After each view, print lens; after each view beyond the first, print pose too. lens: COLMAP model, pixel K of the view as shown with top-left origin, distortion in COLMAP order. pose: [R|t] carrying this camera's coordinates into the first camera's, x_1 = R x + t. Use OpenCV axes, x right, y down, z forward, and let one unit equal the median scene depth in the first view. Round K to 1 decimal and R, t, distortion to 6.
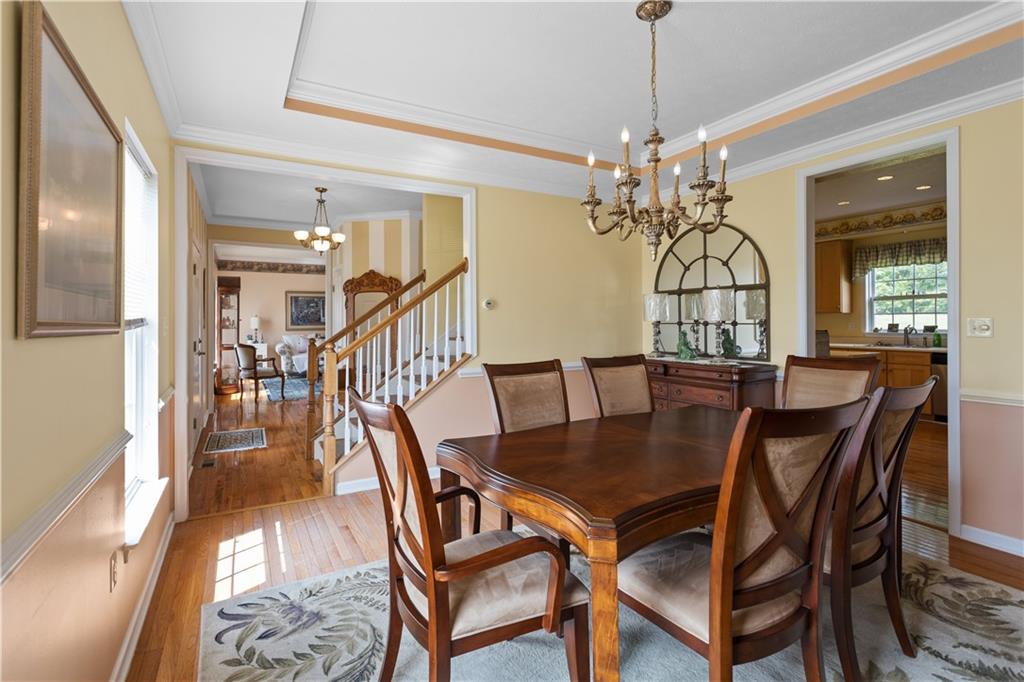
lens RADIAL K [[490.1, 0, 512.6], [0, 490.1, 339.3], [0, 0, 1]] dist [0.006690, 0.002463]
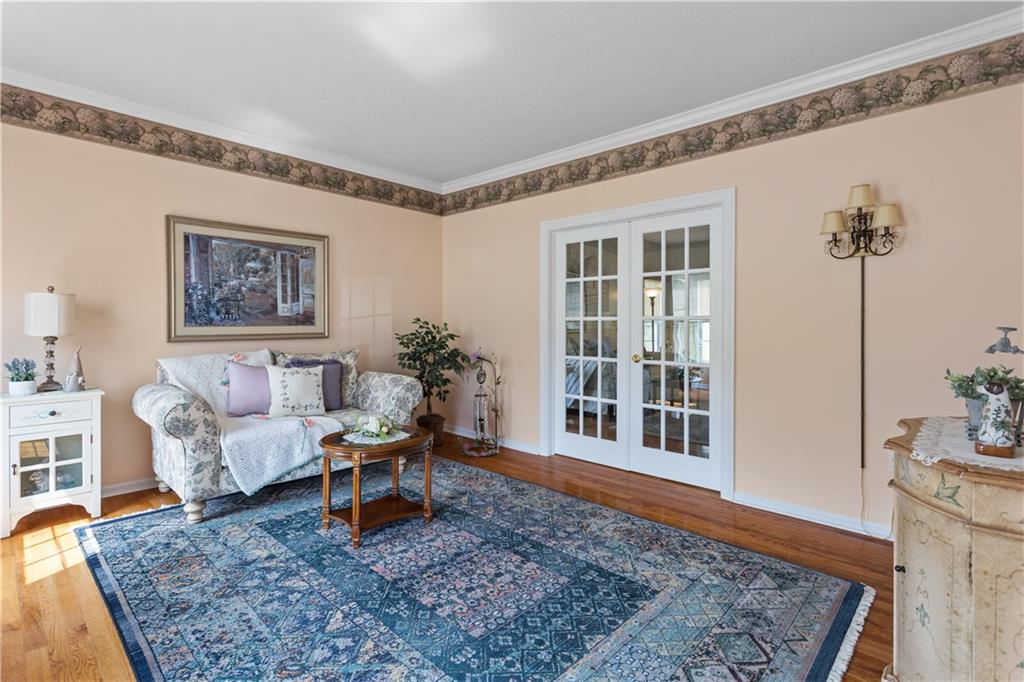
lens RADIAL K [[490.1, 0, 512.8], [0, 490.1, 338.7], [0, 0, 1]] dist [0.006690, 0.002463]
pose [[0.951784, -0.001220, 0.306767, -0.349625], [0.003868, 0.999960, -0.008022, -0.016469], [-0.306745, 0.008822, 0.951751, 0.637563]]
